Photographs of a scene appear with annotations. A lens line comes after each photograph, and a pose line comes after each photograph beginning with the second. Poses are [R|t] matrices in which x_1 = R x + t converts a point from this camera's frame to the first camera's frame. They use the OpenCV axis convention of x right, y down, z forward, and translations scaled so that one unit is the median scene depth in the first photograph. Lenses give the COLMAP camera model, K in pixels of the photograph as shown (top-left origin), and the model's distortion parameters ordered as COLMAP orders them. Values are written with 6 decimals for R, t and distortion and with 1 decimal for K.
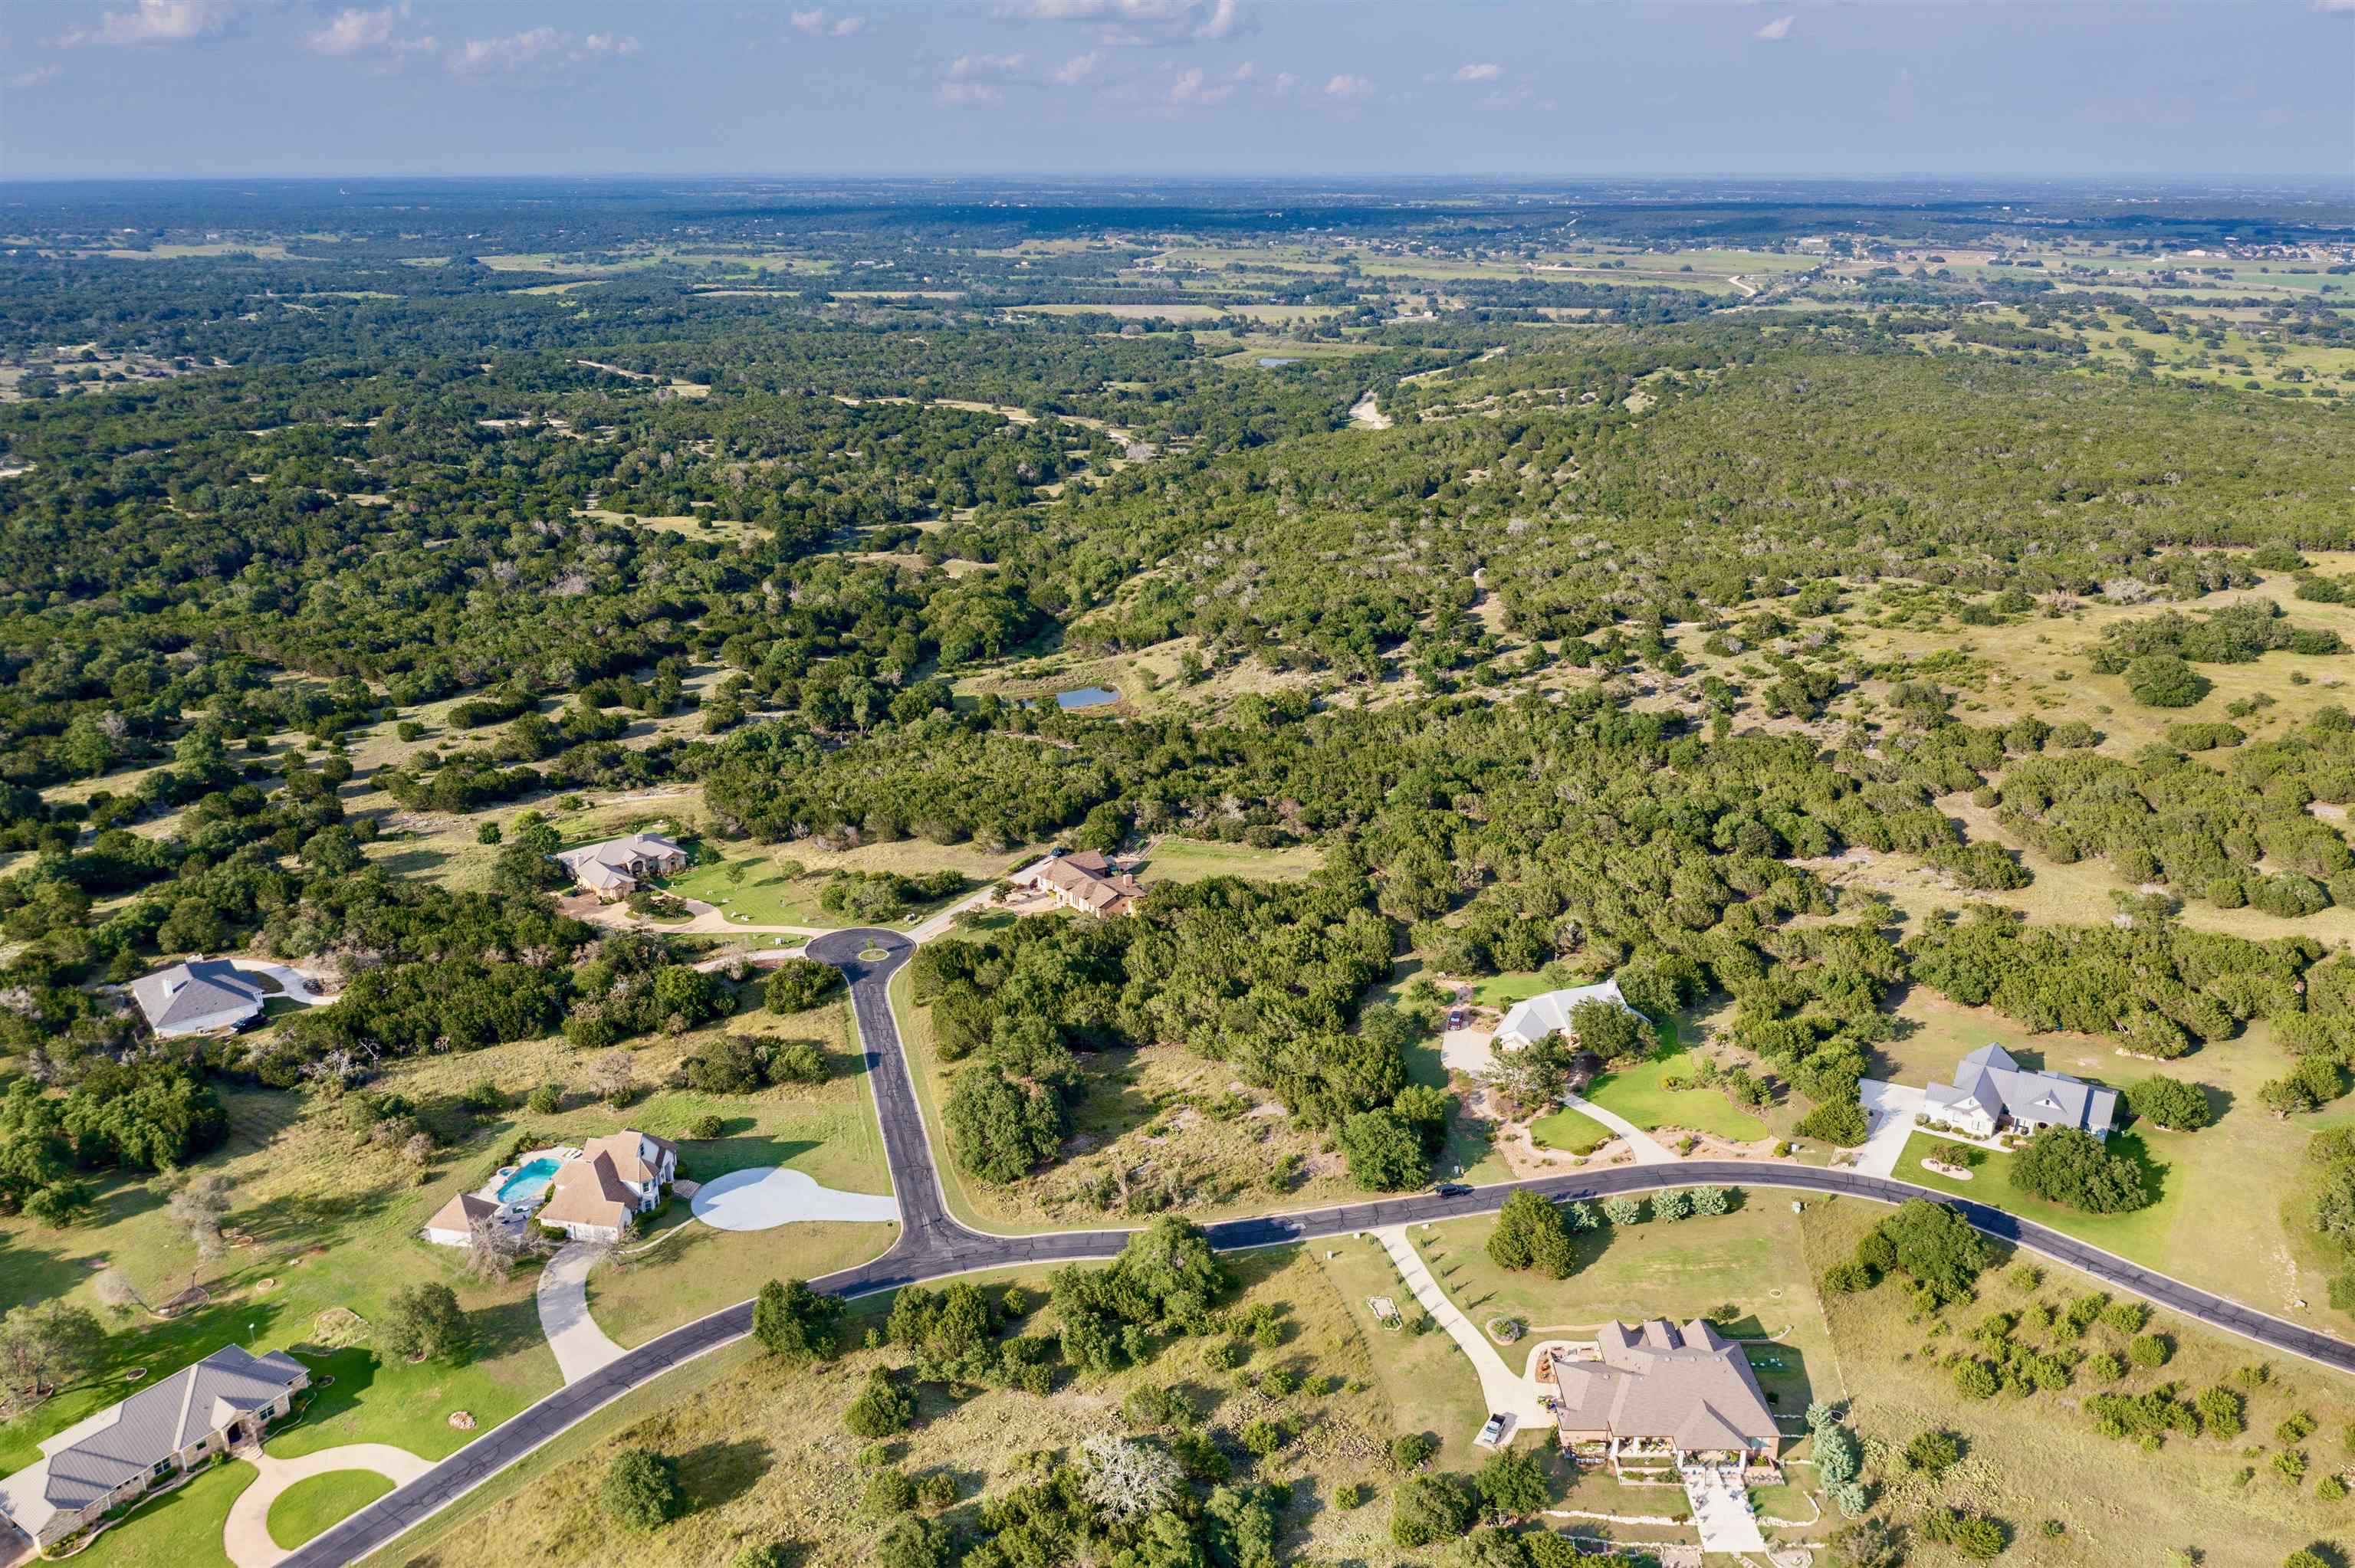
lens RADIAL K [[1858.0, 0, 1177.5], [0, 1858.0, 784.0], [0, 0, 1]] dist [-0.010547, -0.008020]
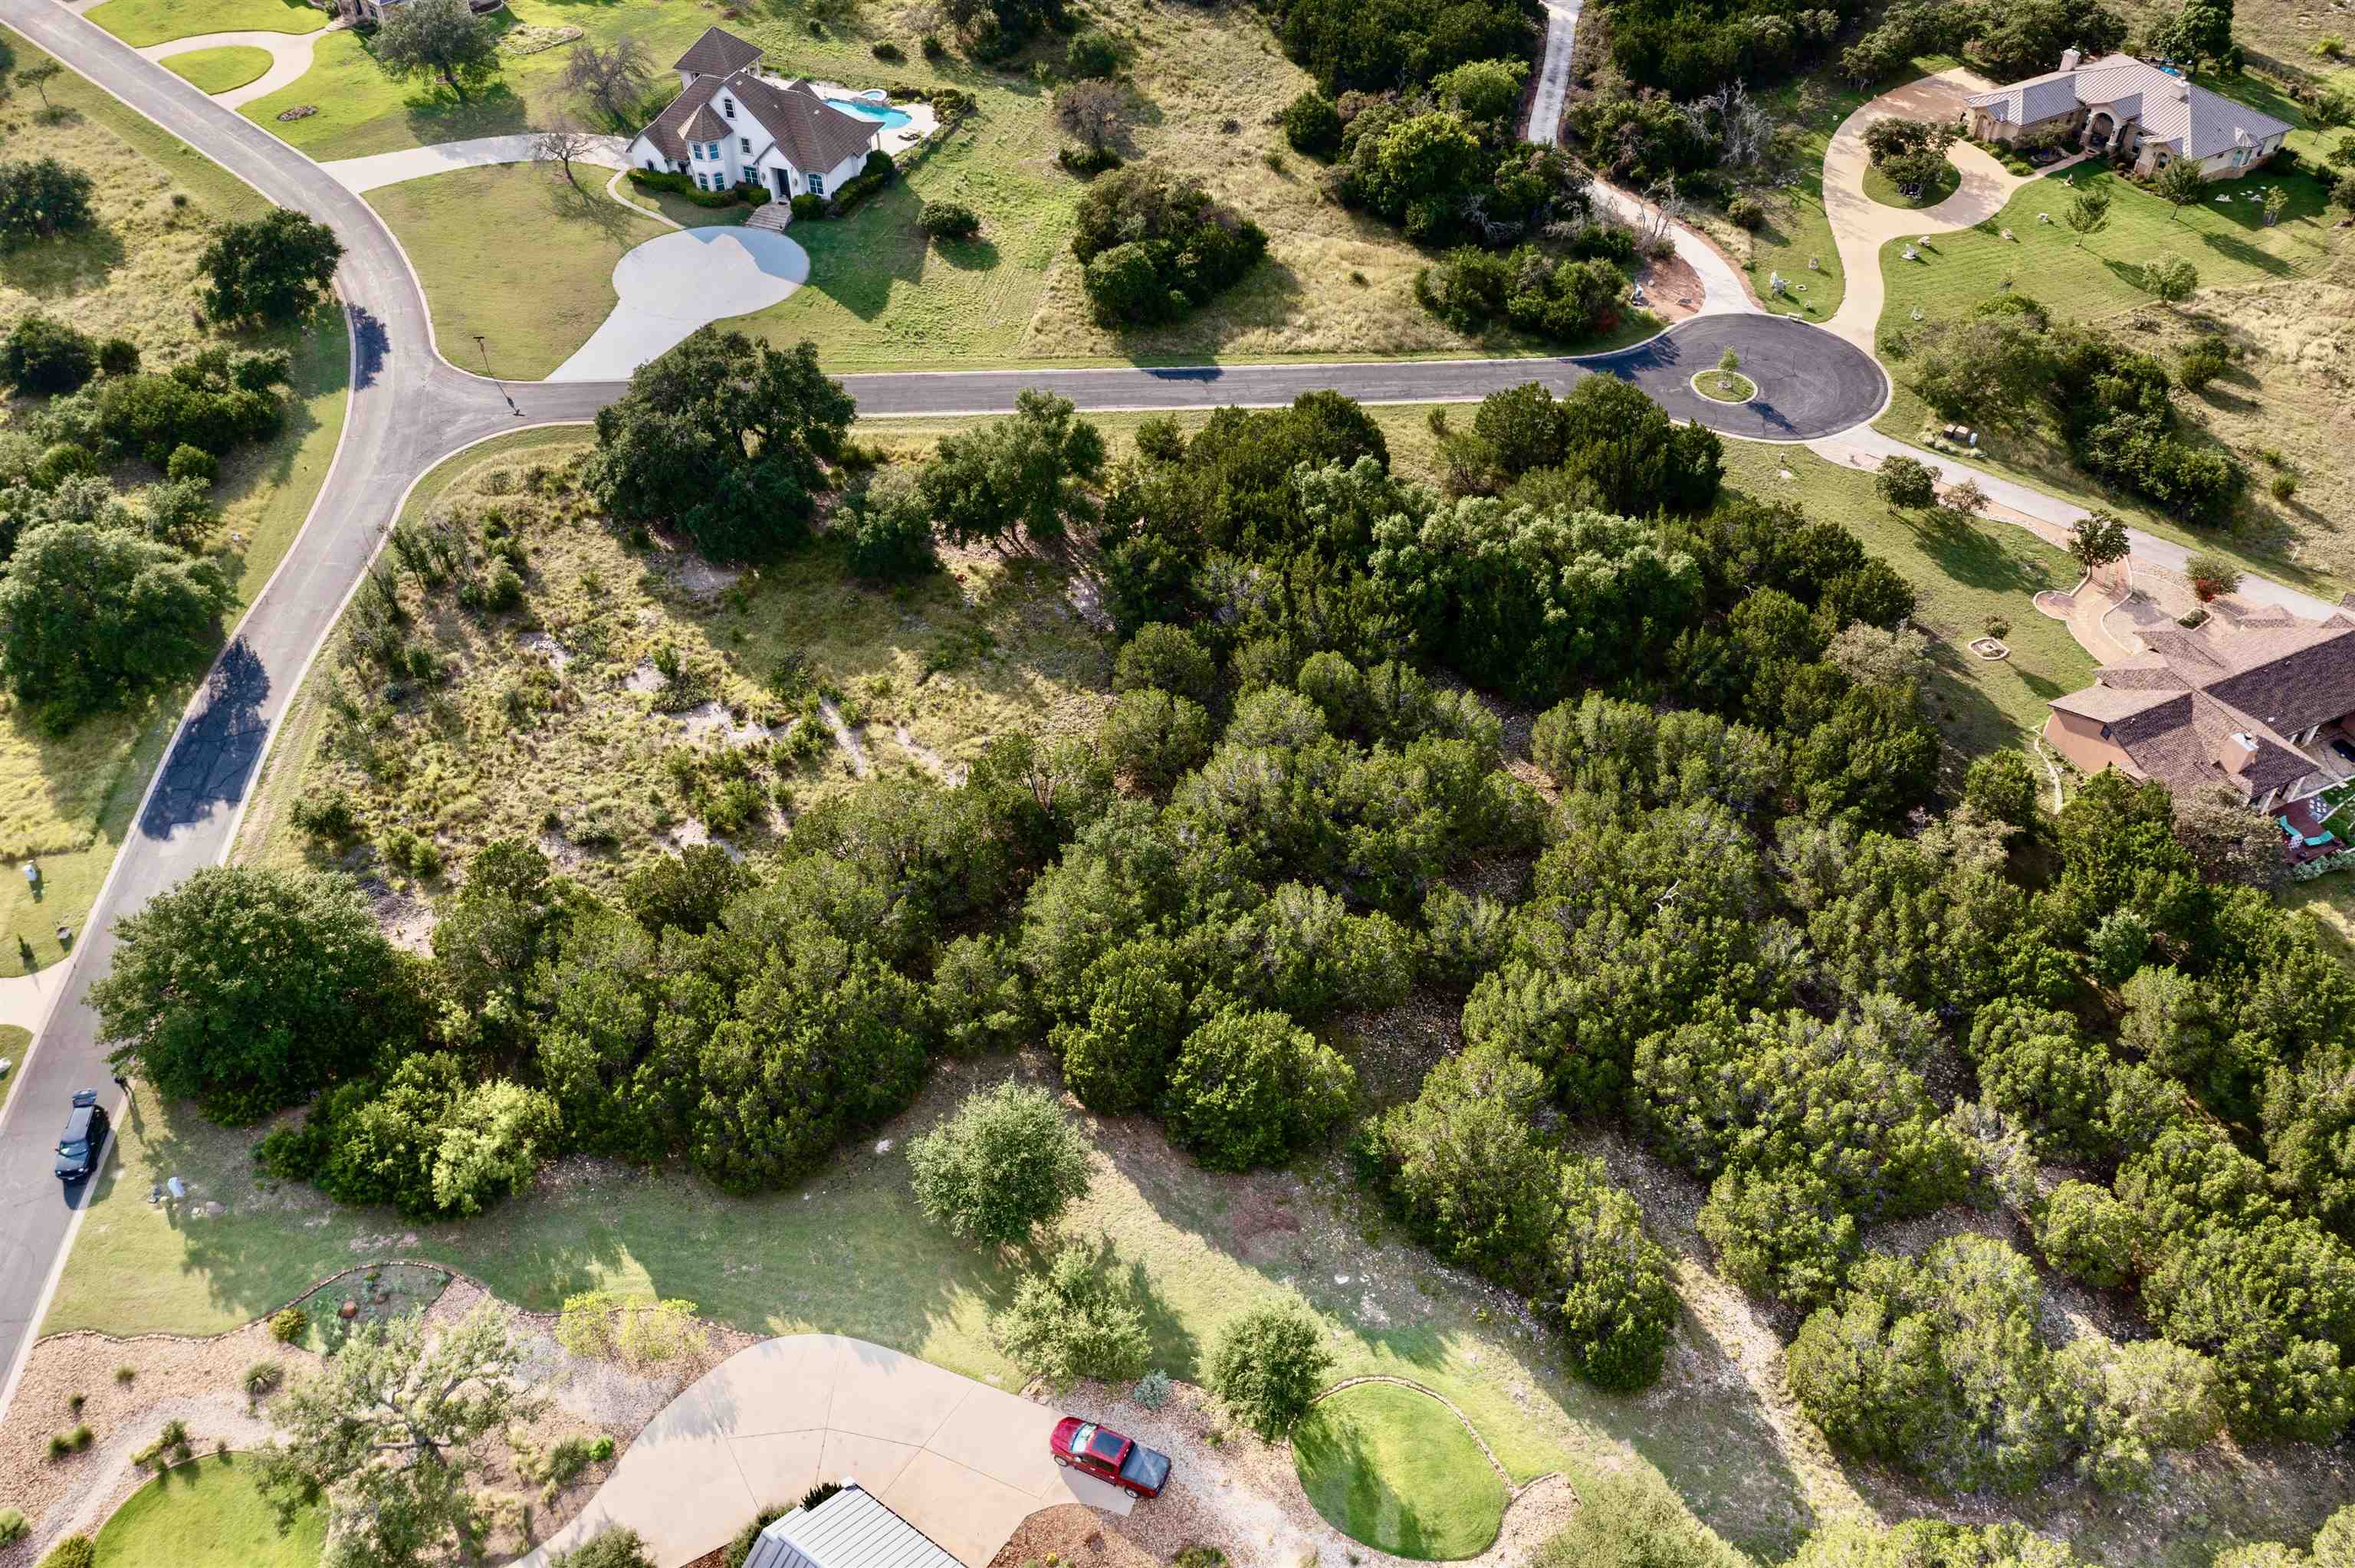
lens RADIAL K [[1858.0, 0, 1177.5], [0, 1858.0, 784.0], [0, 0, 1]] dist [-0.010547, -0.008020]
pose [[-0.148677, 0.677493, -0.720346, 0.324668], [-0.316773, 0.657428, 0.683699, -0.148075], [0.936776, 0.329836, 0.116867, 1.113279]]
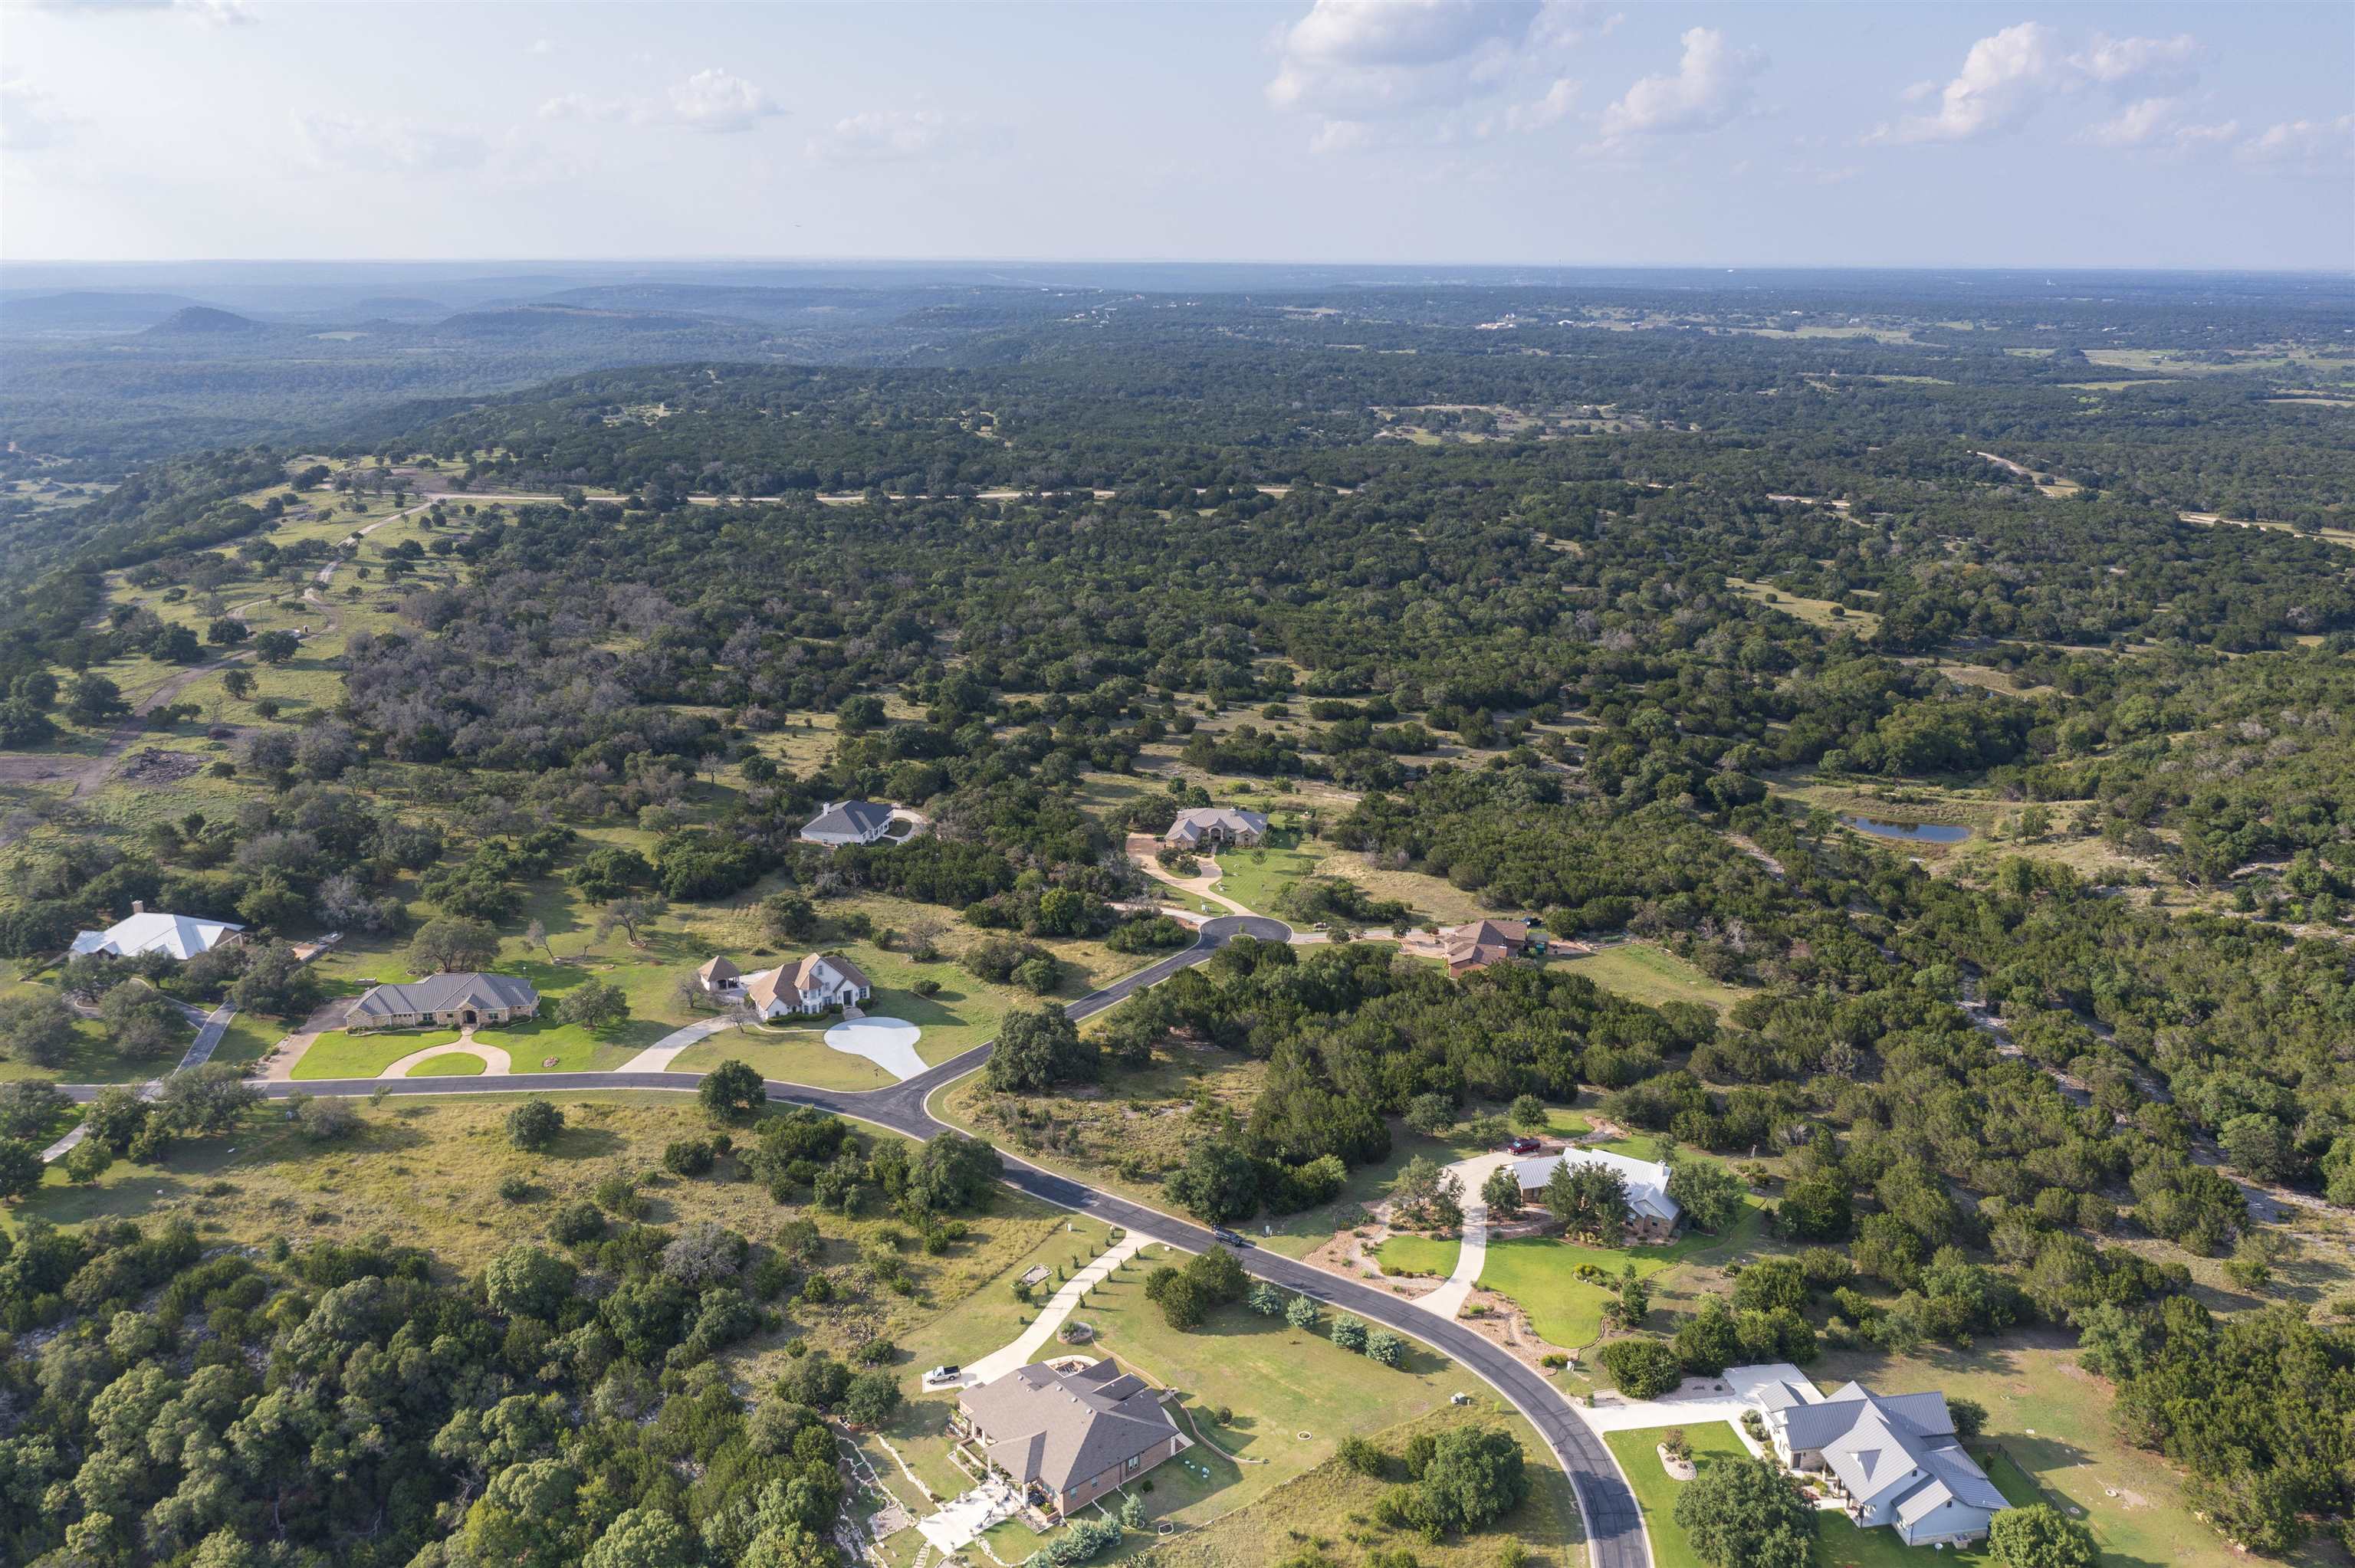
lens RADIAL K [[1840.3, 0, 1177.5], [0, 1840.3, 784.0], [0, 0, 1]] dist [-0.003101, 0.000523]
pose [[0.652514, 0.213178, -0.727173, 0.802536], [-0.244365, 0.967545, 0.064369, -0.082566], [0.717295, 0.135694, 0.683429, 0.239025]]
